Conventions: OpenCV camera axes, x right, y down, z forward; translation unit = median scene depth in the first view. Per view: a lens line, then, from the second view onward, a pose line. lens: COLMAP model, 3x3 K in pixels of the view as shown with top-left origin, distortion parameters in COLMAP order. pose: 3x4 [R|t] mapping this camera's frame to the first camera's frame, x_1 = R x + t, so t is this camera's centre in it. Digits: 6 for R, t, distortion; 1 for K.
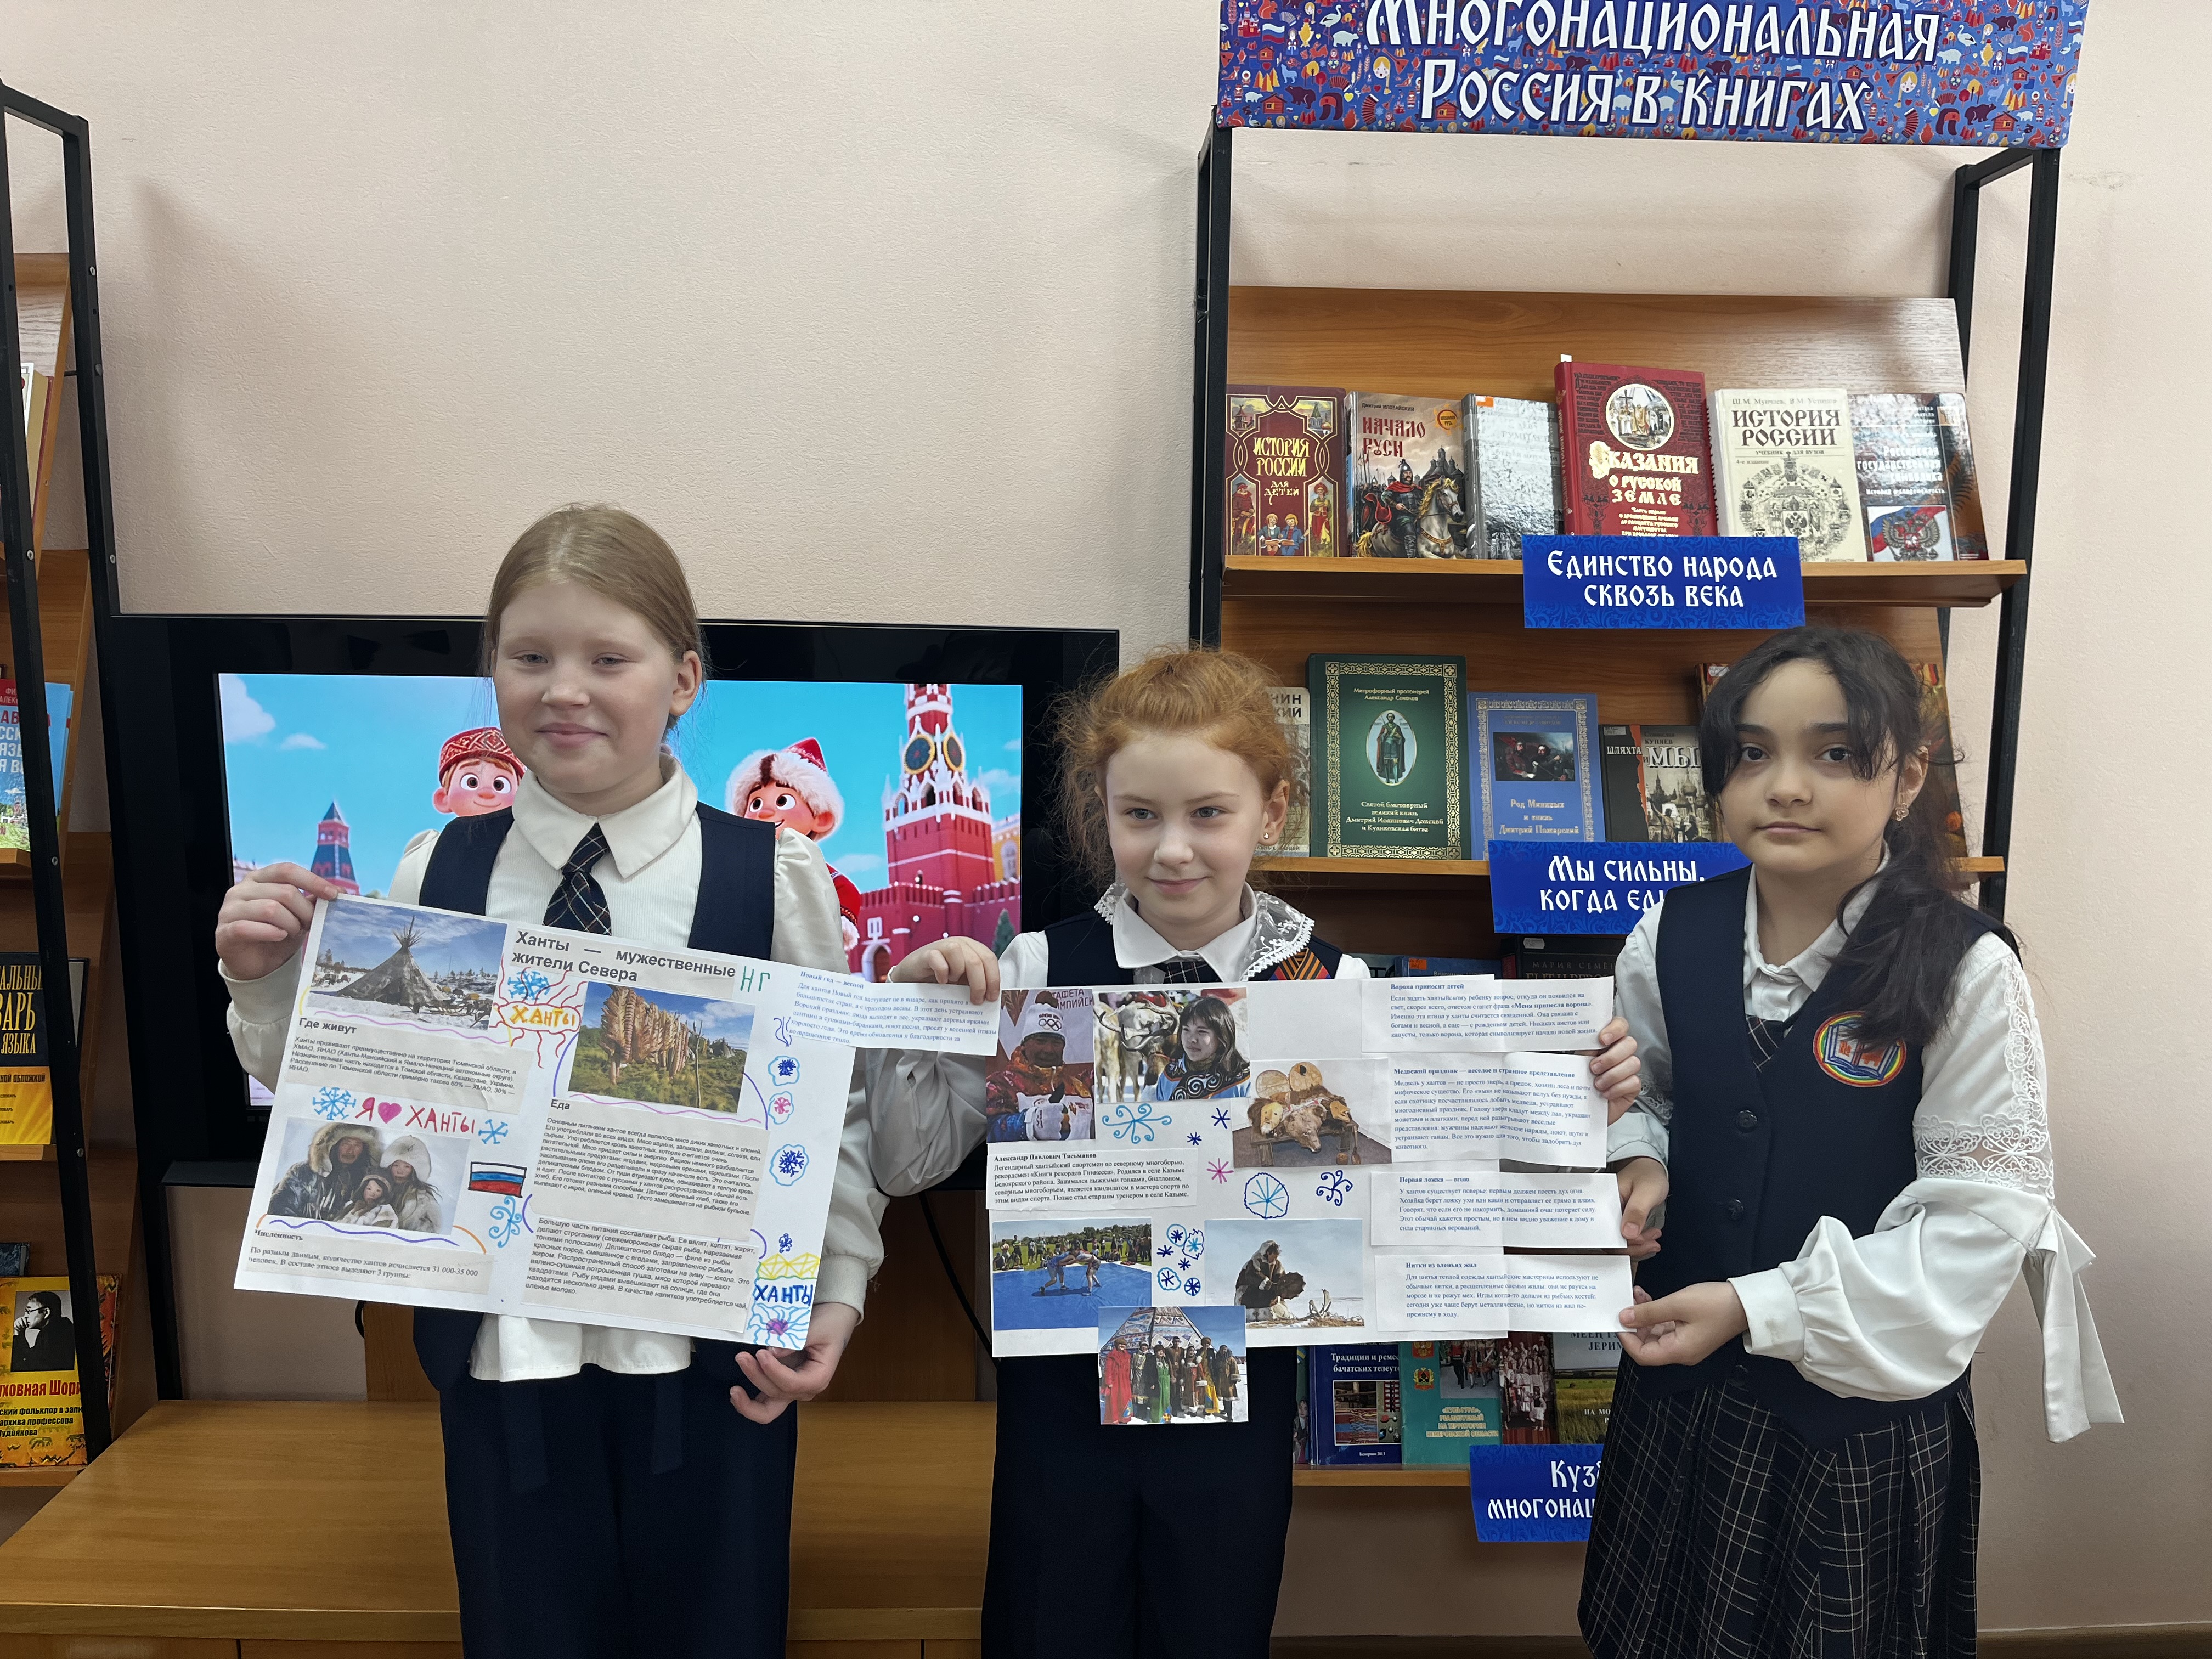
lens RADIAL K [[1689.4, 0, 1094.8], [0, 1689.4, 853.3], [0, 0, 1]] dist [0.067211, -0.099336]
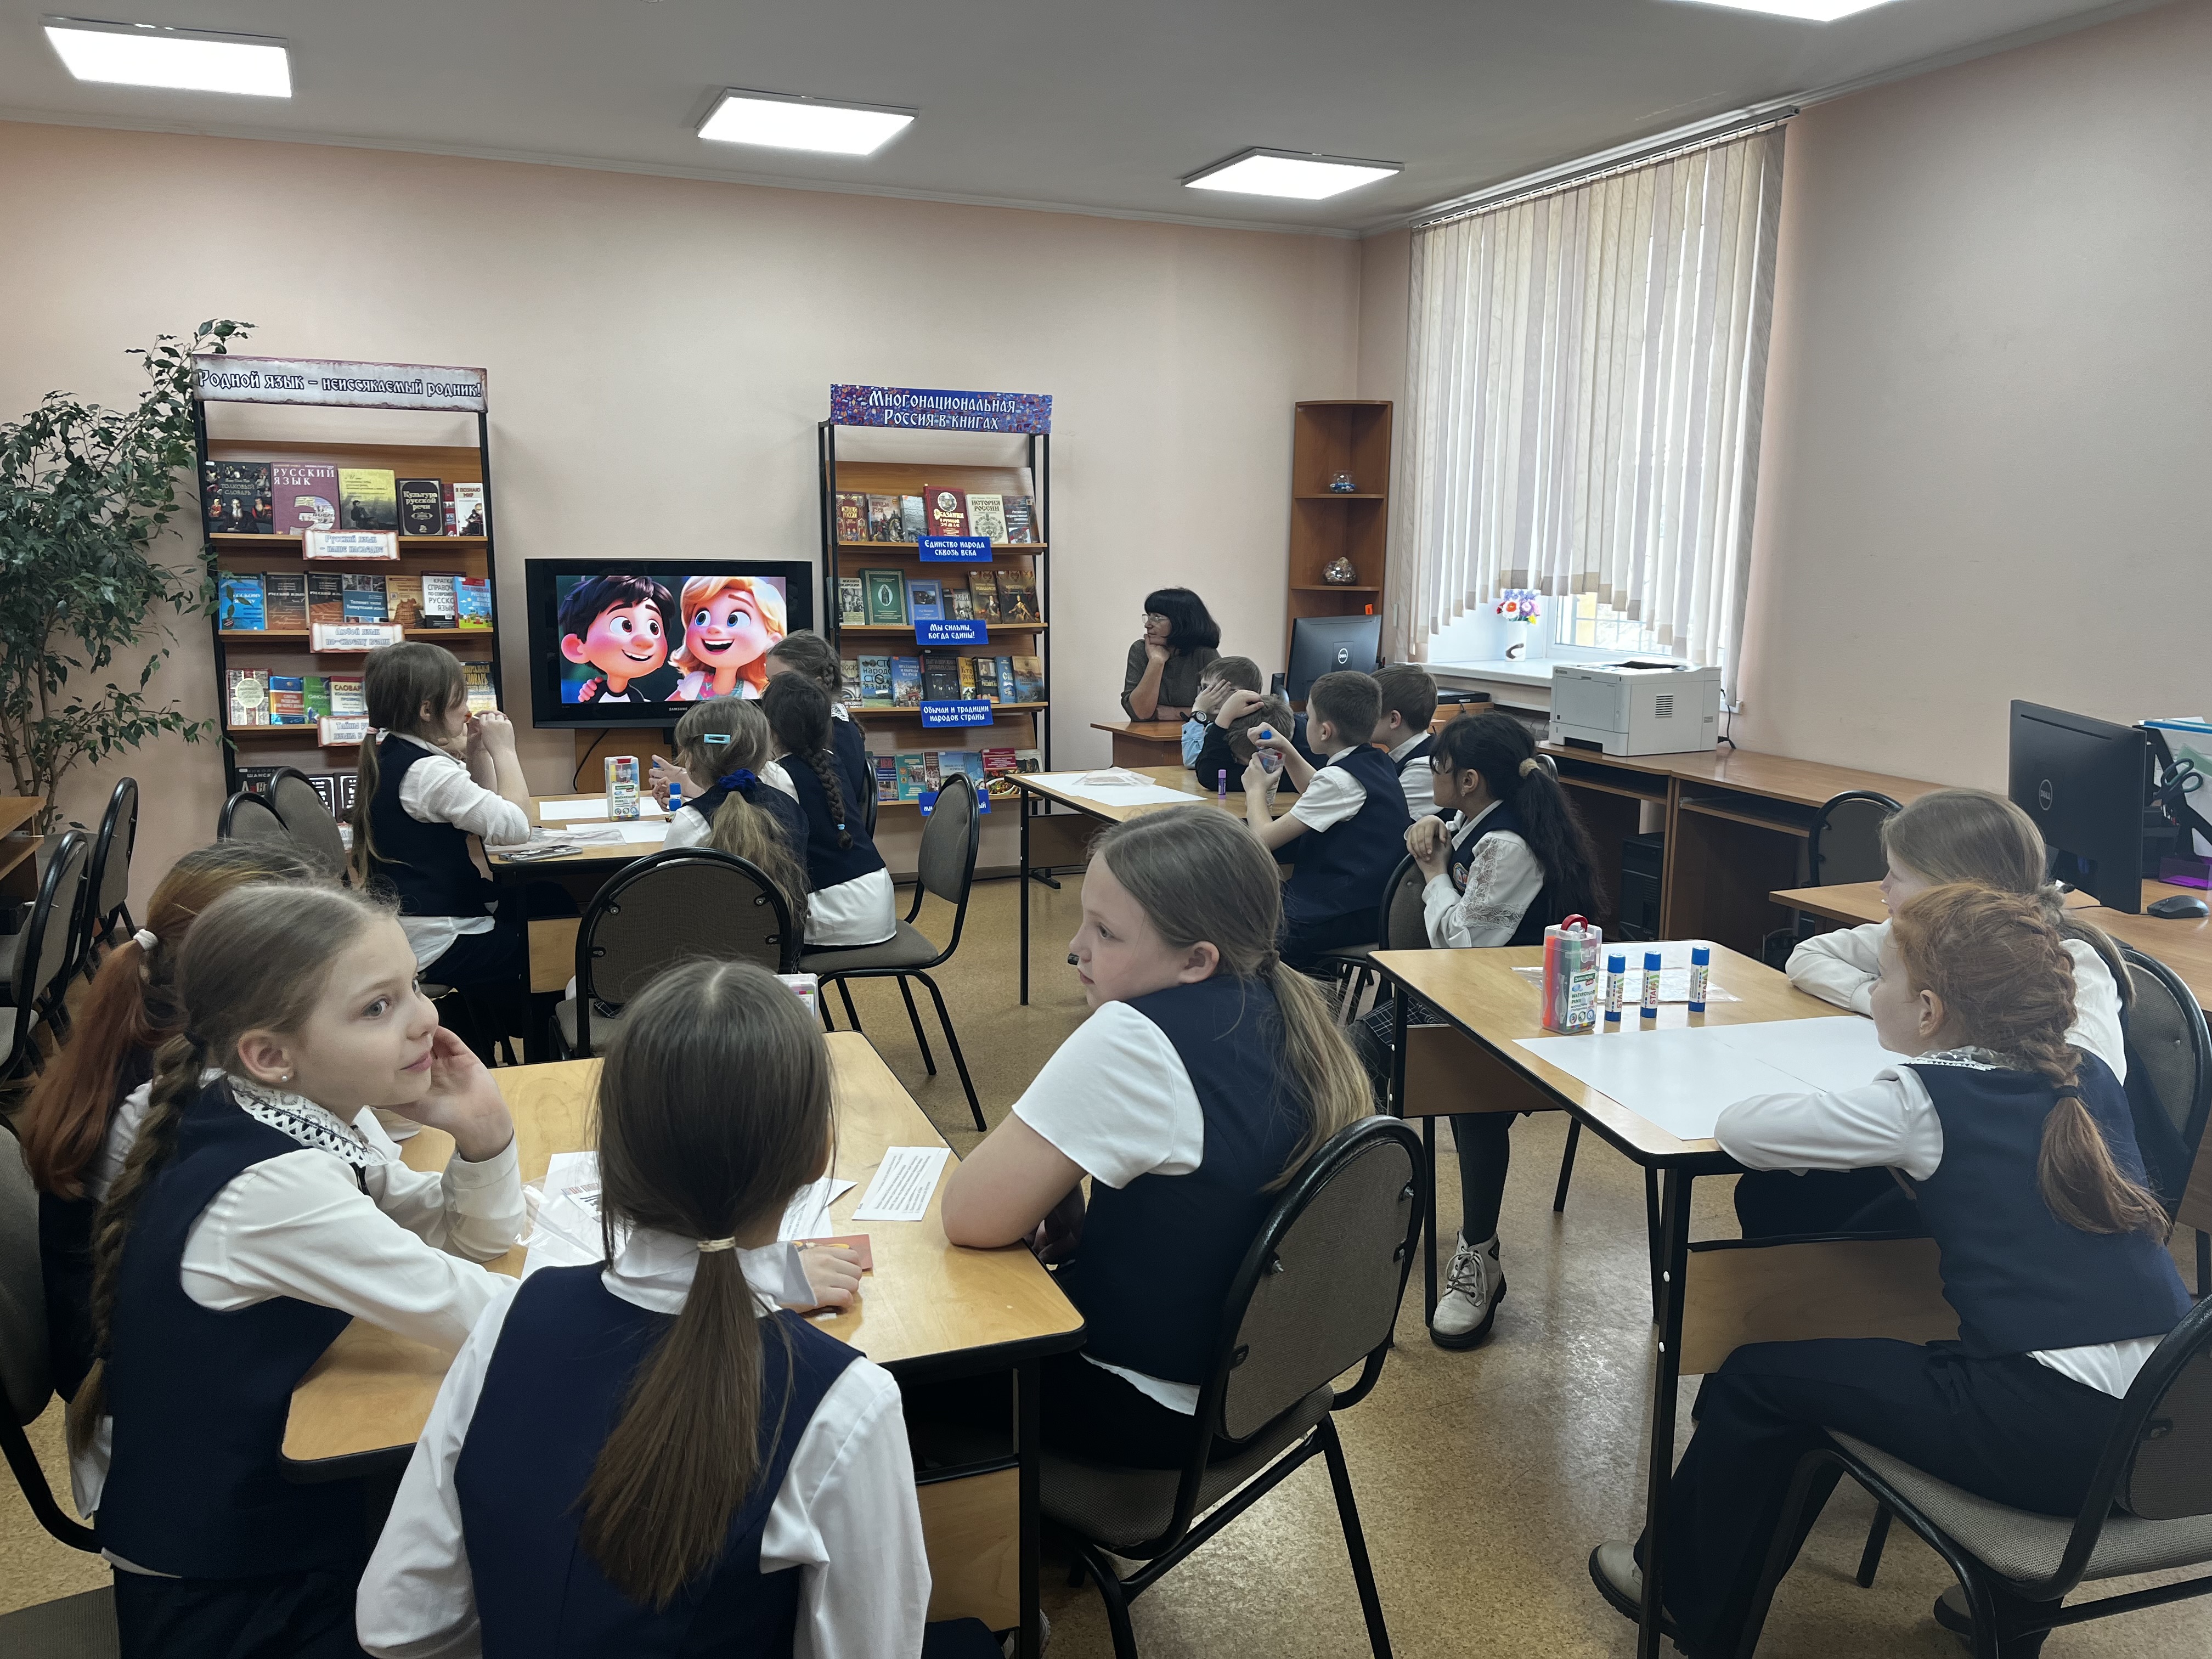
lens RADIAL K [[1685.9, 0, 1118.8], [0, 1685.9, 840.9], [0, 0, 1]] dist [0.072199, -0.072611]
pose [[0.931455, -0.065730, 0.357869, -0.696948], [0.050483, 0.997381, 0.051793, 0.304100], [-0.360336, -0.030176, 0.932334, -2.590272]]
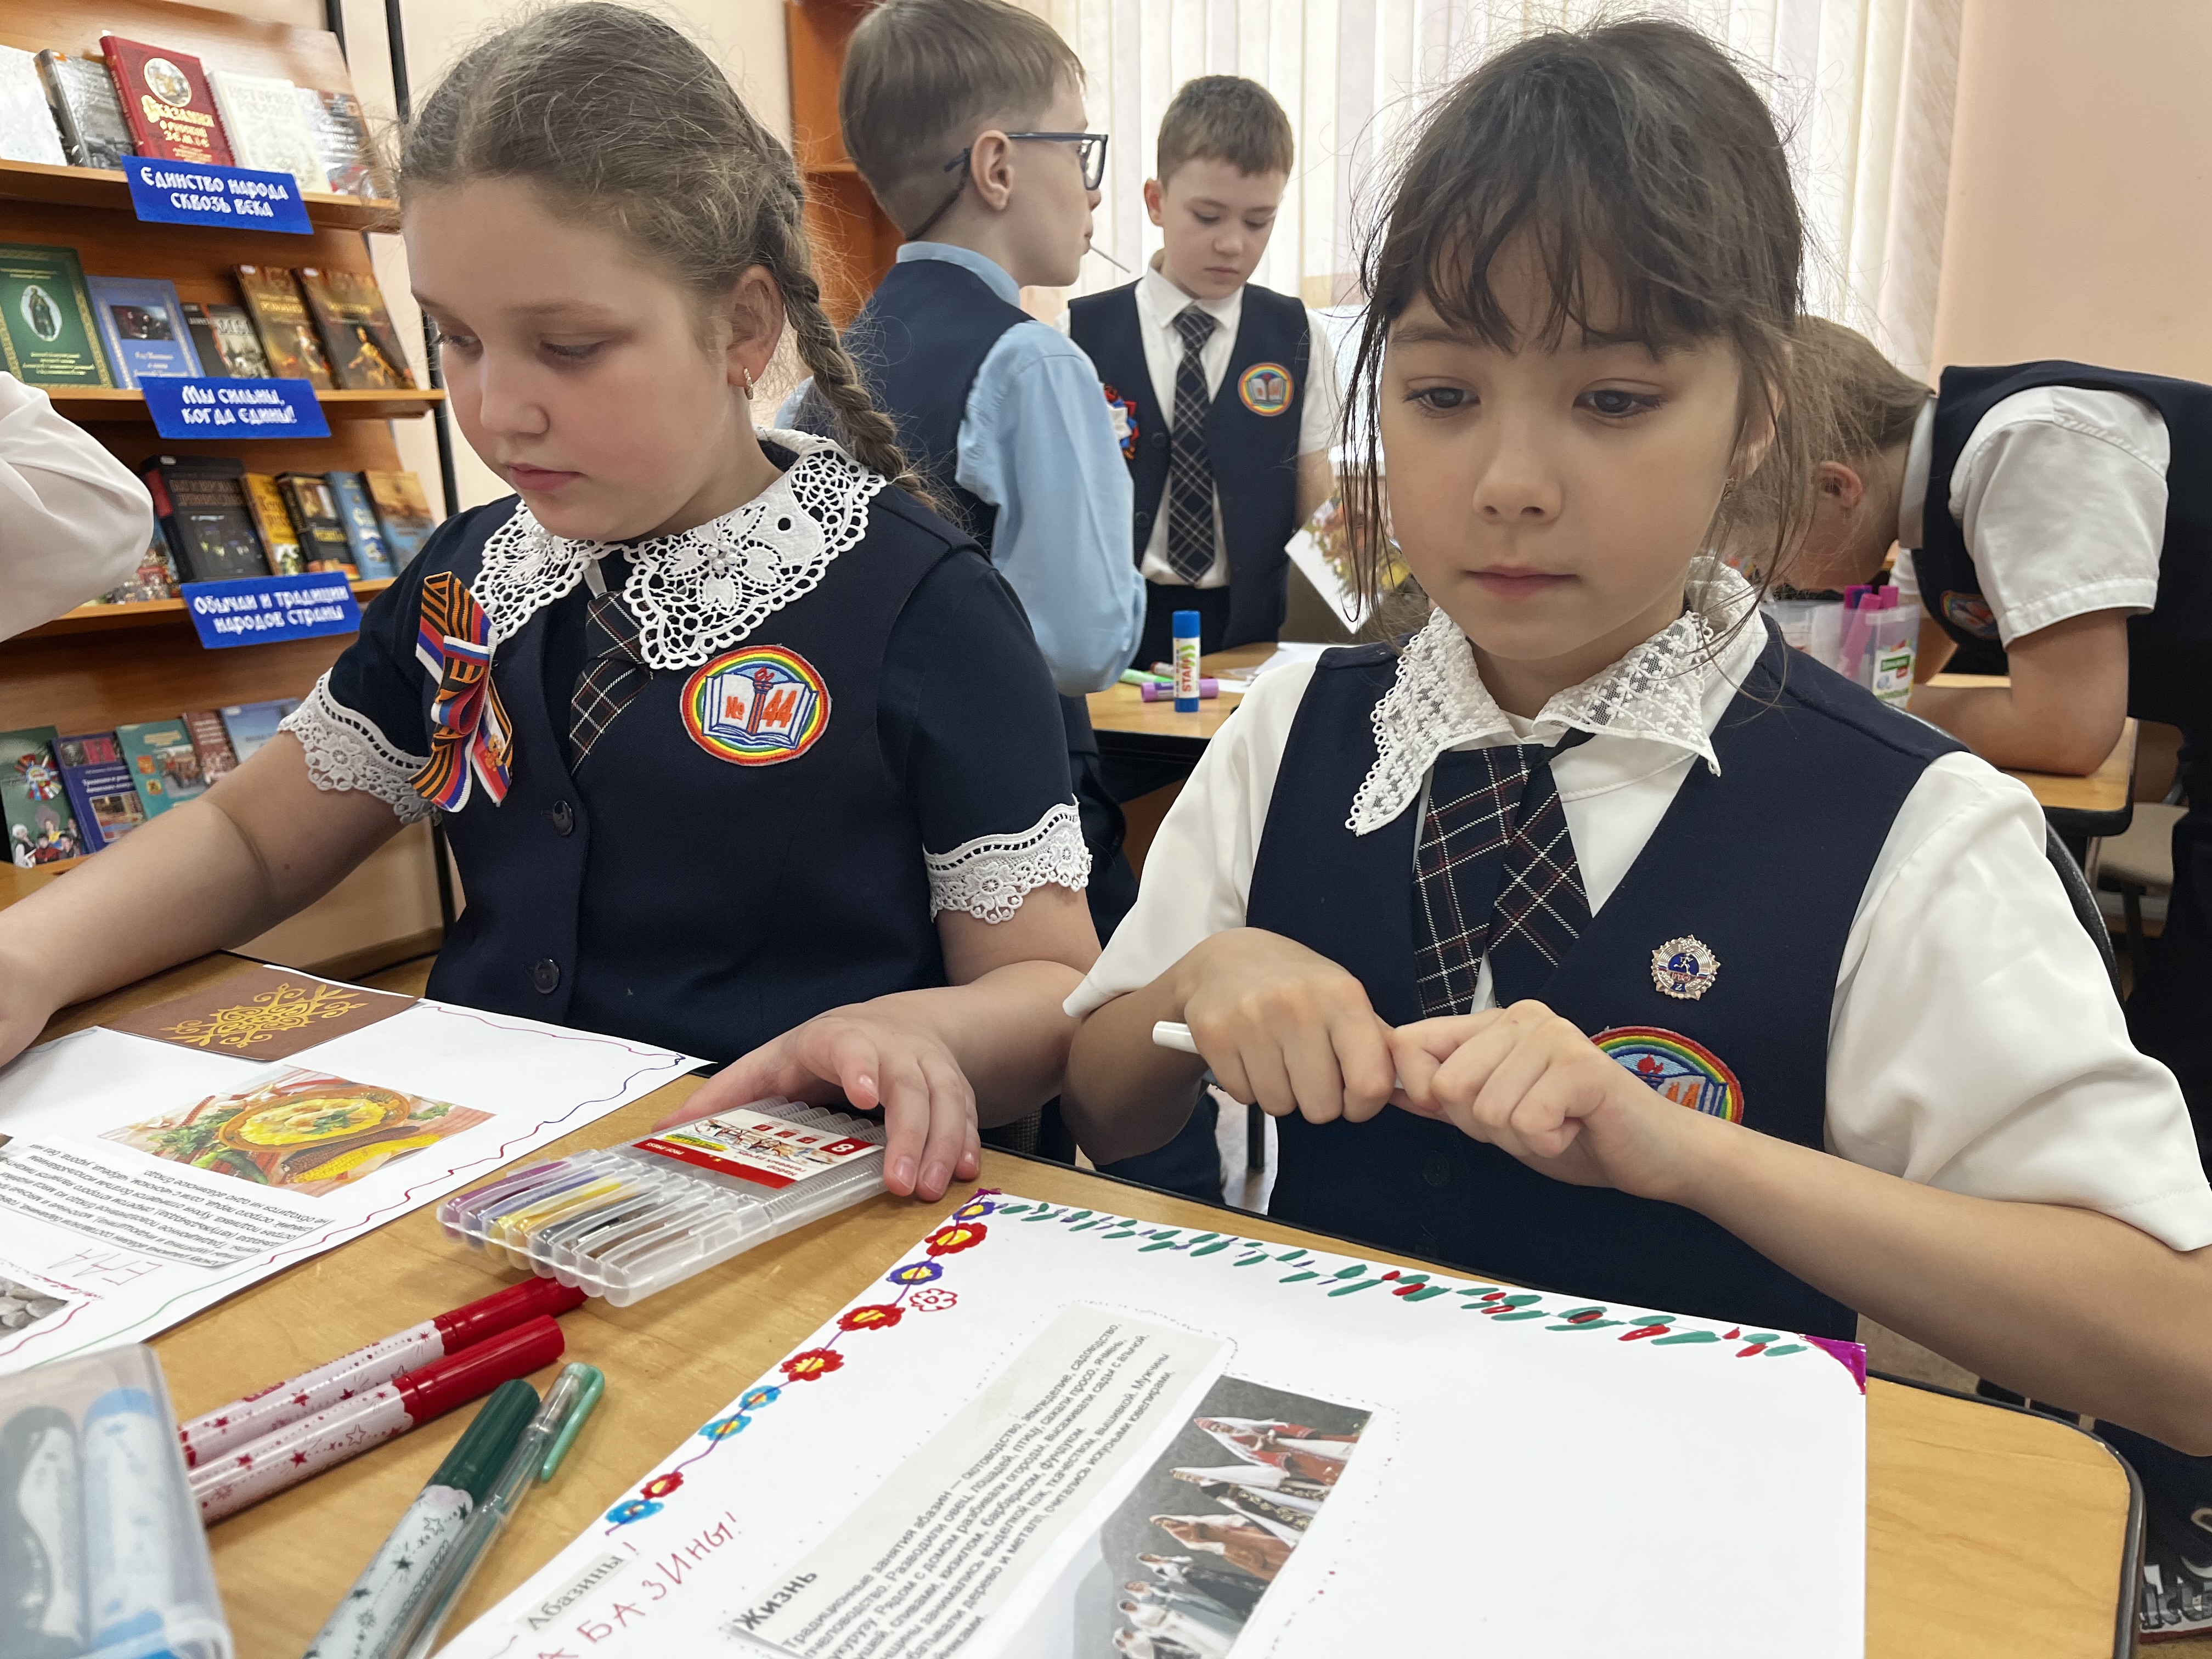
lens RADIAL K [[1691.9, 0, 1072.2], [0, 1691.9, 840.8], [0, 0, 1]] dist [0.087153, -0.136327]
pose [[0.560476, -0.213982, 0.800049, -0.569192], [0.143406, 0.976526, 0.160720, 0.258047], [-0.815660, 0.024652, 0.578006, -0.464100]]
